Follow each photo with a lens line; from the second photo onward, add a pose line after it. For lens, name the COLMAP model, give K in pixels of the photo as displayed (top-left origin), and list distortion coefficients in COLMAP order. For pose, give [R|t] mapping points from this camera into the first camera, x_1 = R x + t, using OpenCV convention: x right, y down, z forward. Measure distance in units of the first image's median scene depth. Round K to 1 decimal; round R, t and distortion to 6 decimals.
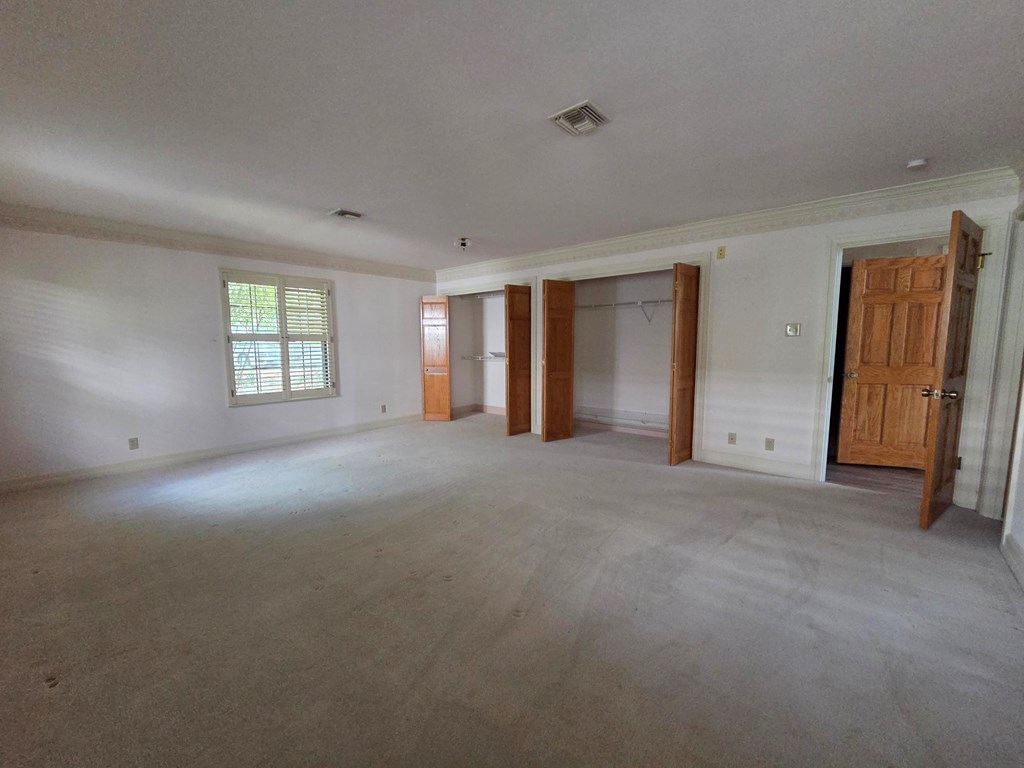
lens RADIAL K [[421.0, 0, 513.9], [0, 421.0, 388.7], [0, 0, 1]] dist [-0.021948, 0.006343]
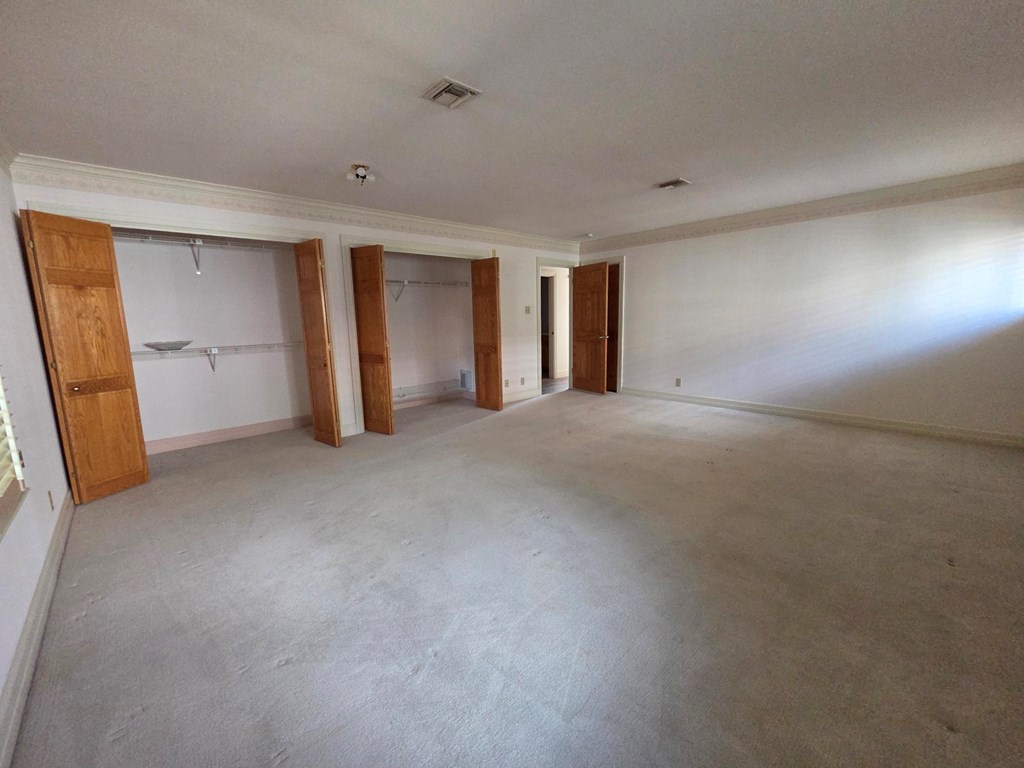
lens RADIAL K [[421.0, 0, 513.9], [0, 421.0, 388.7], [0, 0, 1]] dist [-0.021948, 0.006343]
pose [[0.085443, -0.159784, 0.983447, -0.957505], [0.131443, 0.980237, 0.147842, -0.080116], [-0.987635, 0.116635, 0.104756, 0.835565]]
